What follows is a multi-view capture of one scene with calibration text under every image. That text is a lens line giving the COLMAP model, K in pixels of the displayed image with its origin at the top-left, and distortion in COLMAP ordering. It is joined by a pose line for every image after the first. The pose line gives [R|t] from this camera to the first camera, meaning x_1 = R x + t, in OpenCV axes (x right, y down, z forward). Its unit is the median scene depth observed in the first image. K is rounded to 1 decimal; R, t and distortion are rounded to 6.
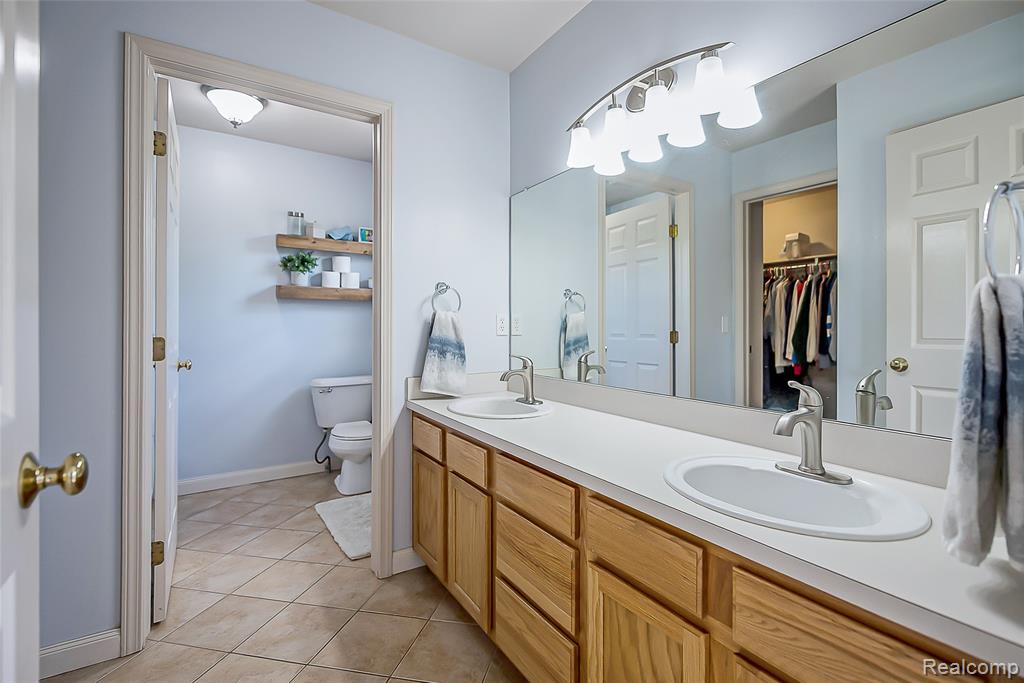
lens RADIAL K [[434.5, 0, 507.1], [0, 434.5, 325.2], [0, 0, 1]] dist [-0.007870, -0.000042]
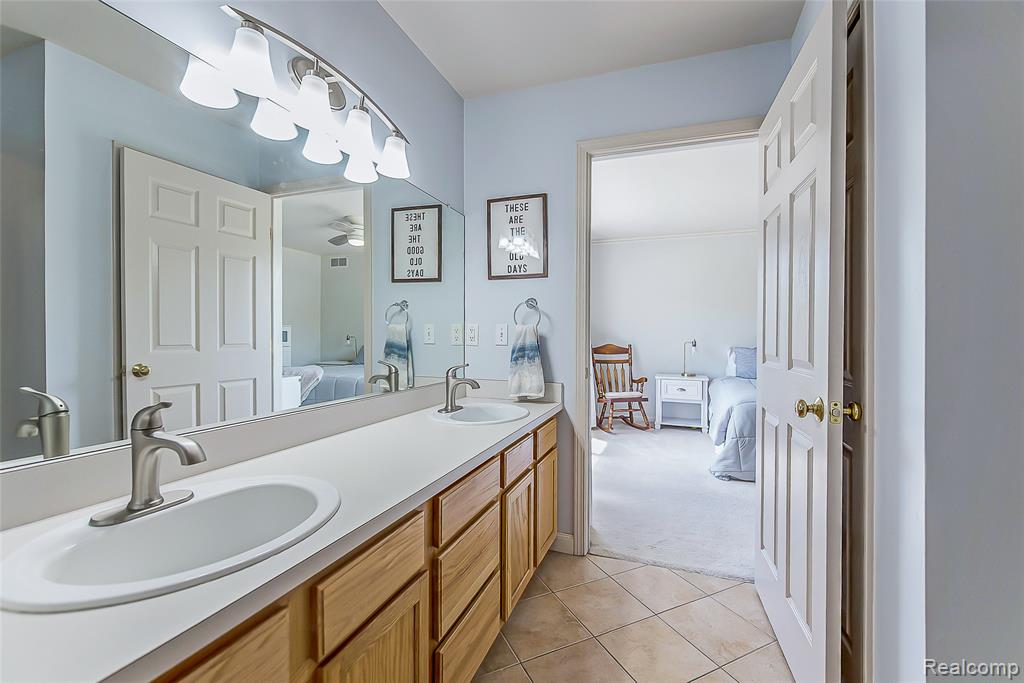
lens RADIAL K [[434.5, 0, 507.1], [0, 434.5, 325.2], [0, 0, 1]] dist [-0.007870, -0.000042]
pose [[-0.580592, 0.014646, 0.814063, -0.490541], [-0.003392, 0.999786, -0.020406, -0.000896], [-0.814188, -0.014609, -0.580418, 0.906741]]
